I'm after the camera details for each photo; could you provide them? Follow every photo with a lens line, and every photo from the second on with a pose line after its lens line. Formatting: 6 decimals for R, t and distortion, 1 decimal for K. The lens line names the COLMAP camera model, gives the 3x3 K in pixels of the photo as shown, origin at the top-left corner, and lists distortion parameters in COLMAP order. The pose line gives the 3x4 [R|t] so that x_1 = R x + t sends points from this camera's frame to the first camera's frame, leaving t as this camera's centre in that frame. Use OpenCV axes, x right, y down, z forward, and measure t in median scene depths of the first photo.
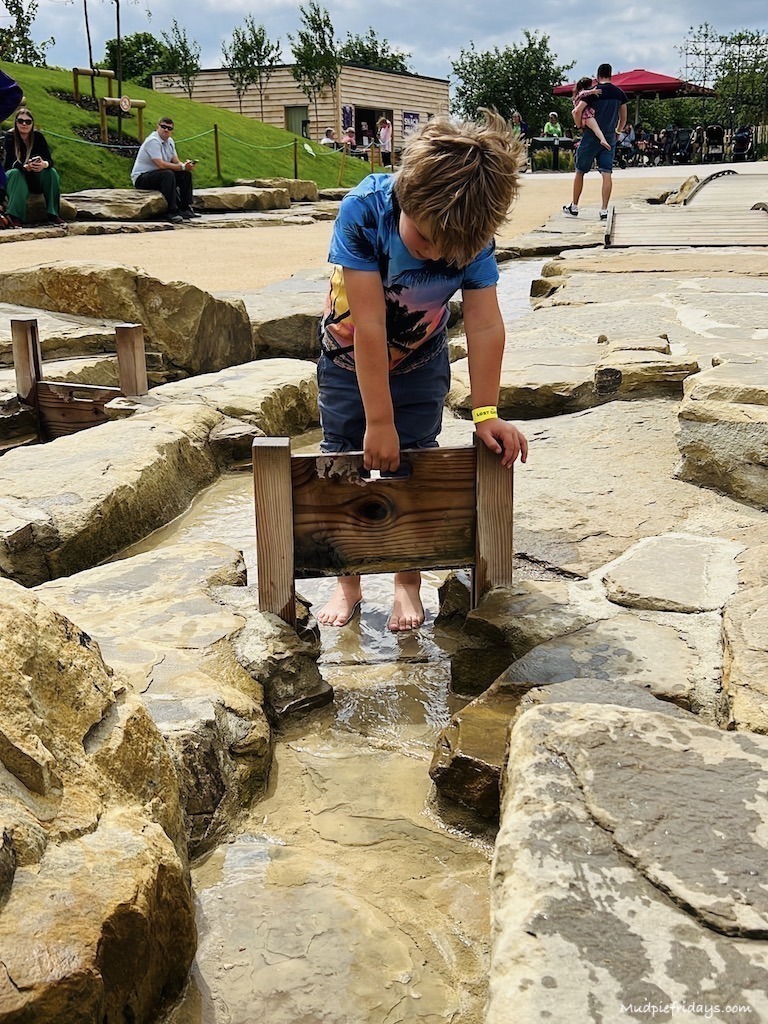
lens RADIAL K [[1232.1, 0, 384.0], [0, 1232.1, 512.0], [0, 0, 1]] dist [0.106142, -0.030665]
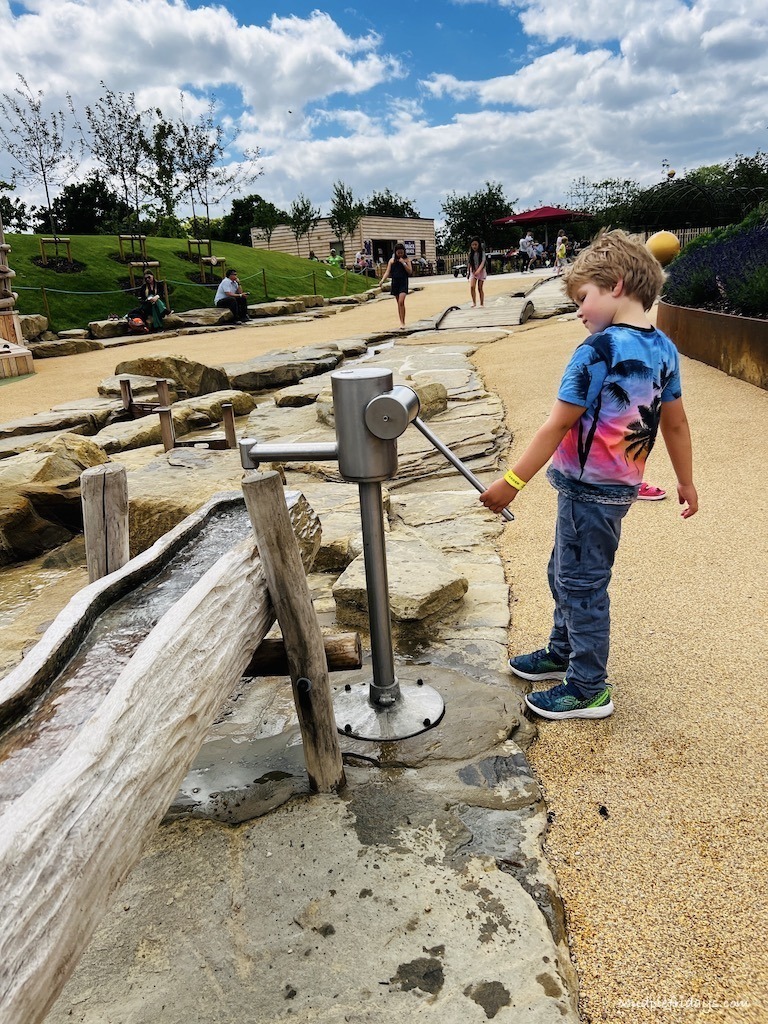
lens RADIAL K [[769.8, 0, 384.0], [0, 769.8, 512.0], [0, 0, 1]] dist [0.087070, 0.000614]
pose [[0.998172, -0.043050, -0.042426, 0.092366], [0.044257, 0.998629, 0.027944, 0.030216], [0.041164, -0.029771, 0.998709, -0.185424]]
